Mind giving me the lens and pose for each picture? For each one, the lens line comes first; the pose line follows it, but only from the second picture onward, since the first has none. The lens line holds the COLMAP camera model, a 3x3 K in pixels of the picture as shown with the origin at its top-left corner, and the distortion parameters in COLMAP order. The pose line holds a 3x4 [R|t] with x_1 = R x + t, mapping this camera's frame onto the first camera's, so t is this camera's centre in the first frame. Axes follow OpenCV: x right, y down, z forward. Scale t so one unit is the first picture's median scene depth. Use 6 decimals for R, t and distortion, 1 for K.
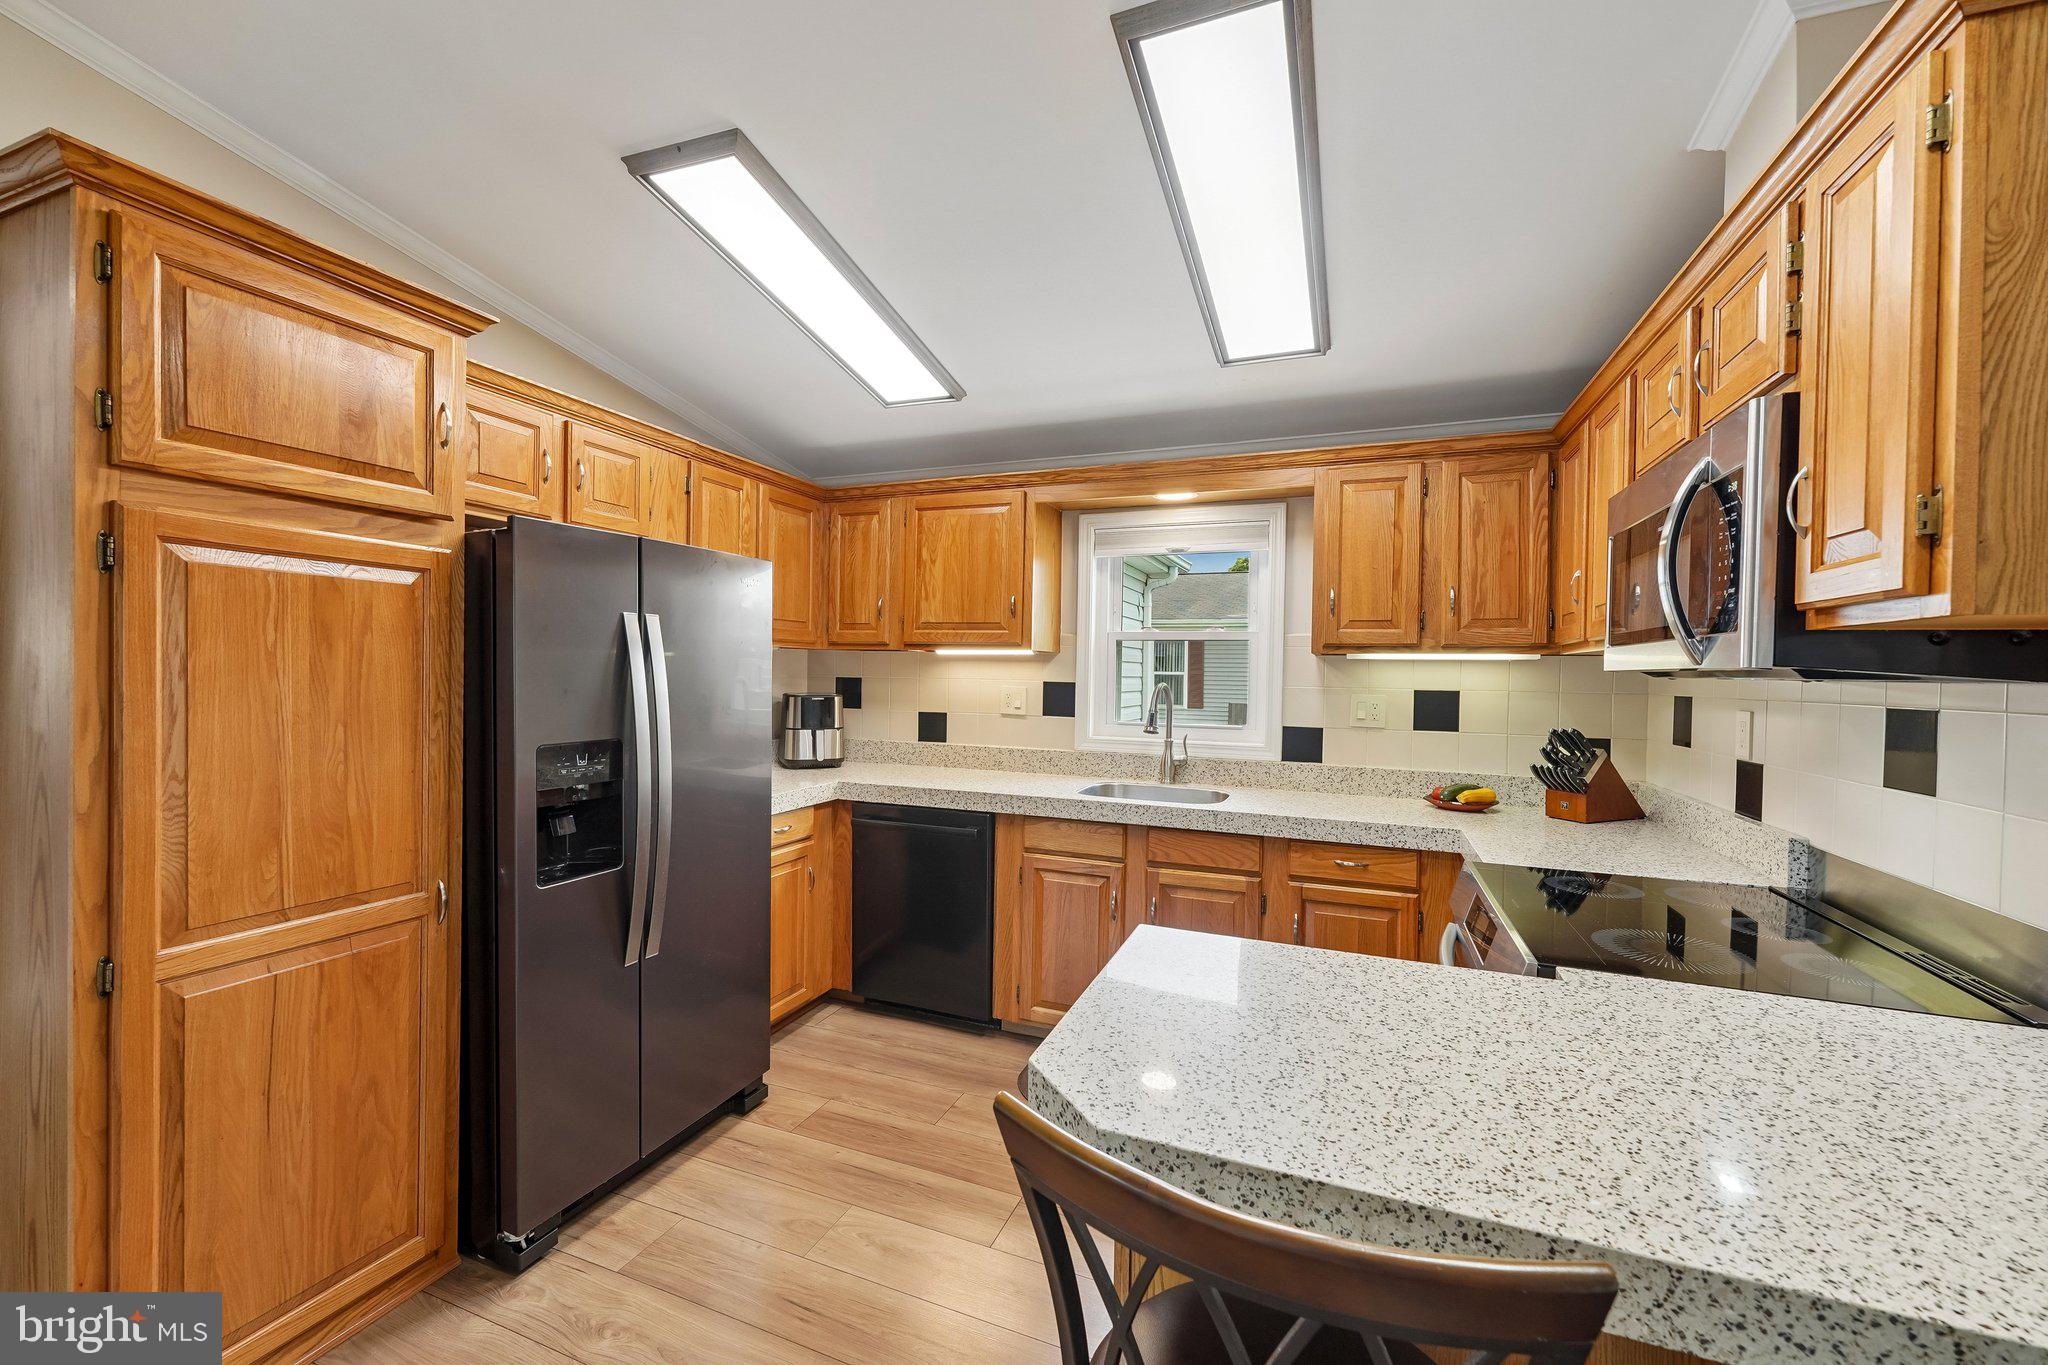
lens RADIAL K [[815.2, 0, 1011.0], [0, 815.2, 683.7], [0, 0, 1]] dist [0.001463, -0.000245]
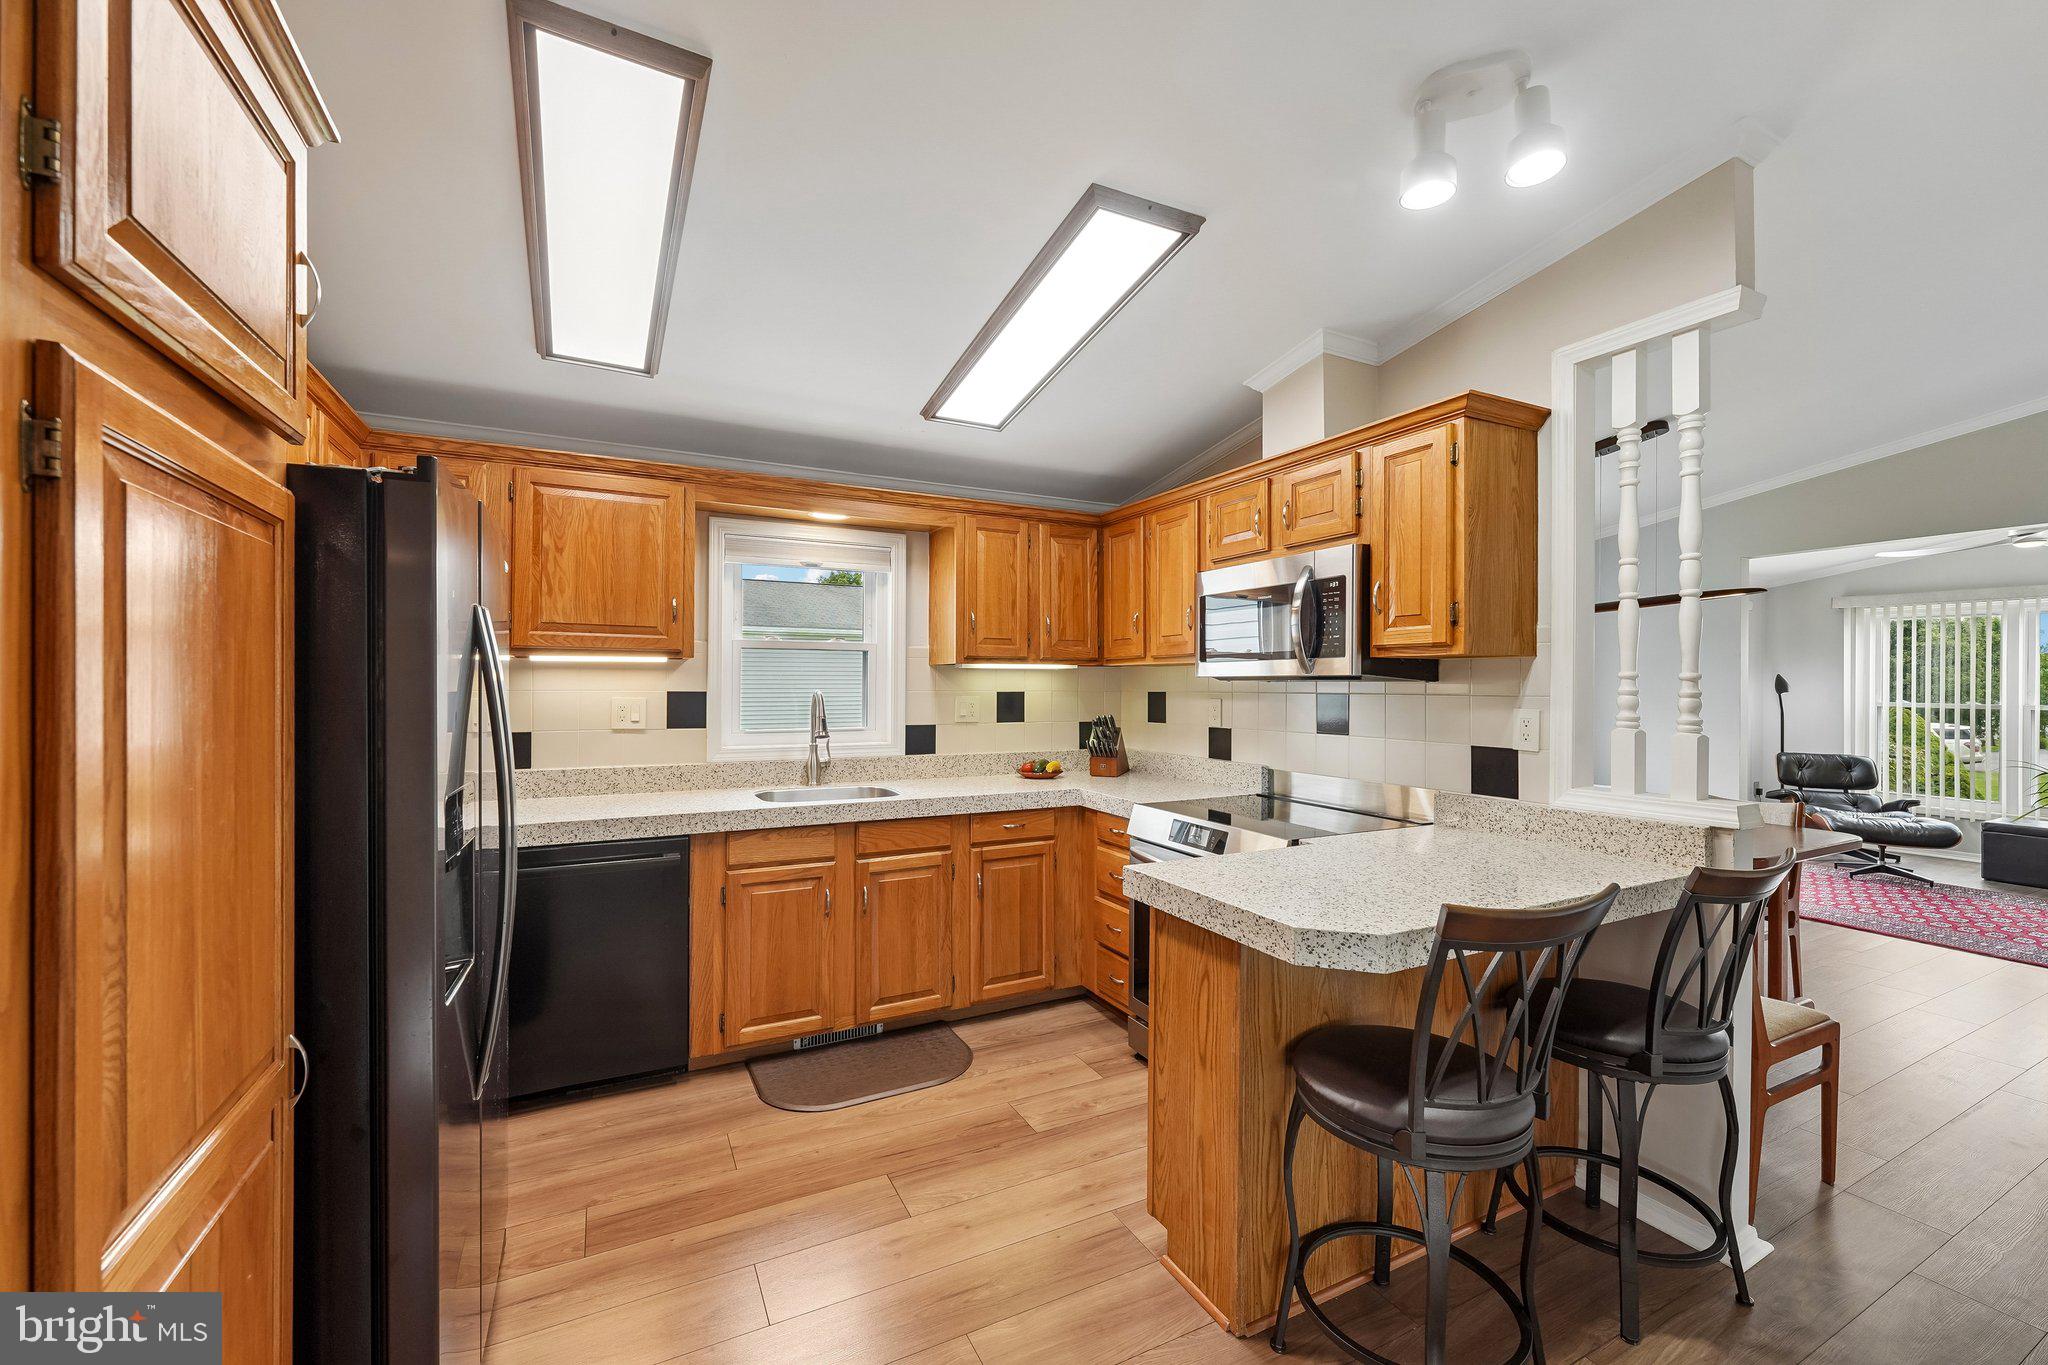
lens RADIAL K [[815.2, 0, 1025.8], [0, 815.2, 686.1], [0, 0, 1]] dist [0.001463, -0.000245]
pose [[0.656723, -0.015830, 0.753965, -0.502371], [0.018889, 0.999811, 0.004539, -0.007051], [-0.753895, 0.011261, 0.656899, 0.117792]]
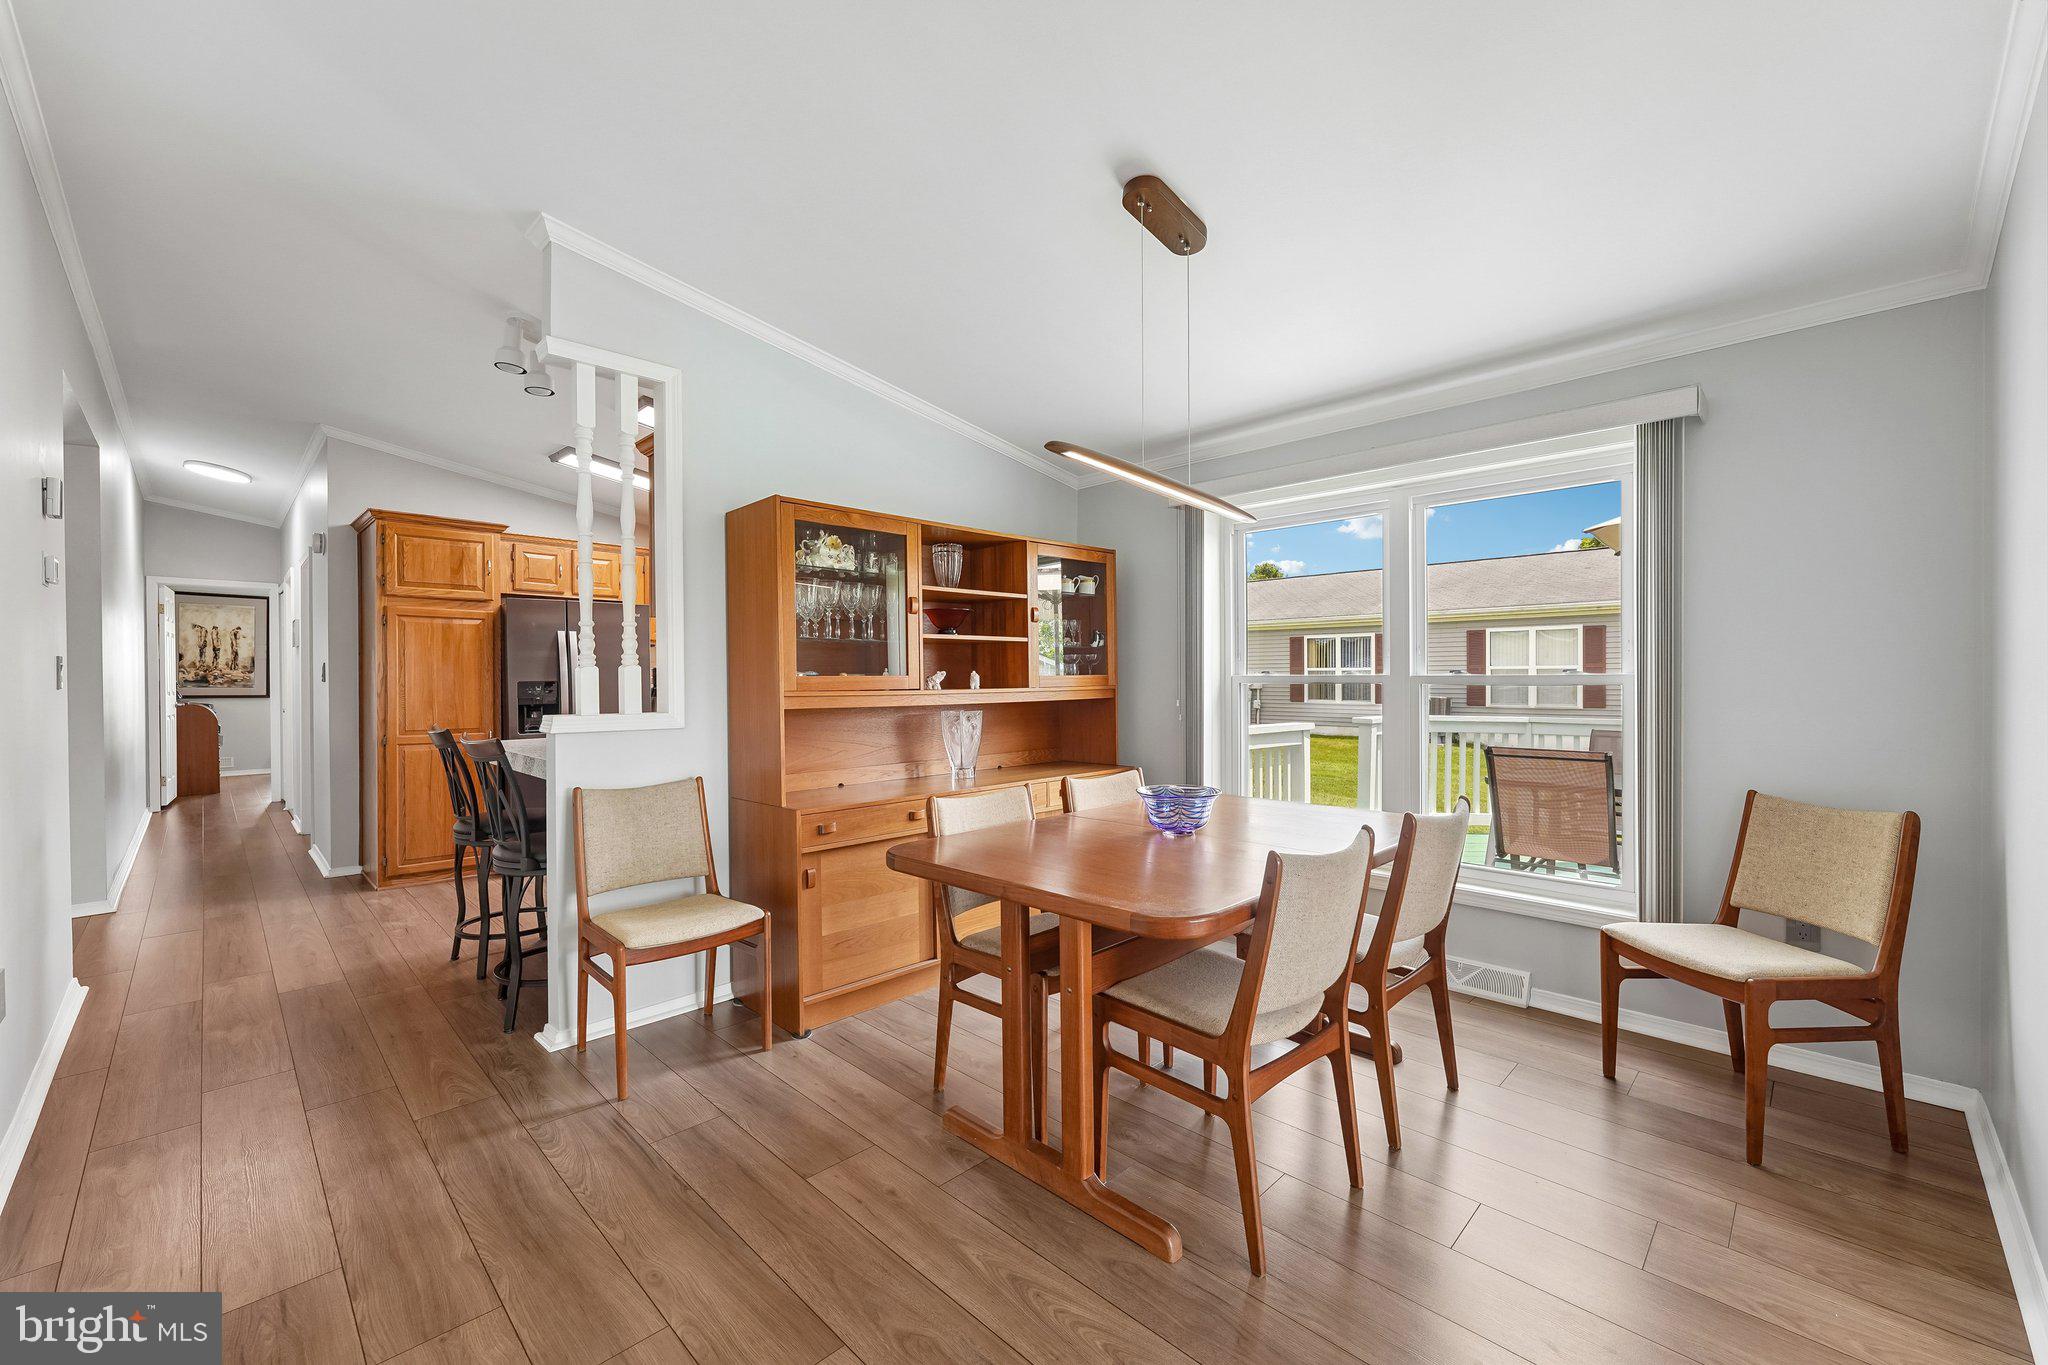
lens RADIAL K [[815.2, 0, 1025.8], [0, 815.2, 686.0], [0, 0, 1]] dist [0.001463, -0.000245]
pose [[0.933226, -0.016663, -0.358904, 0.900038], [0.013875, 0.999850, -0.010343, 0.064972], [0.359023, 0.004673, 0.933317, -0.425297]]
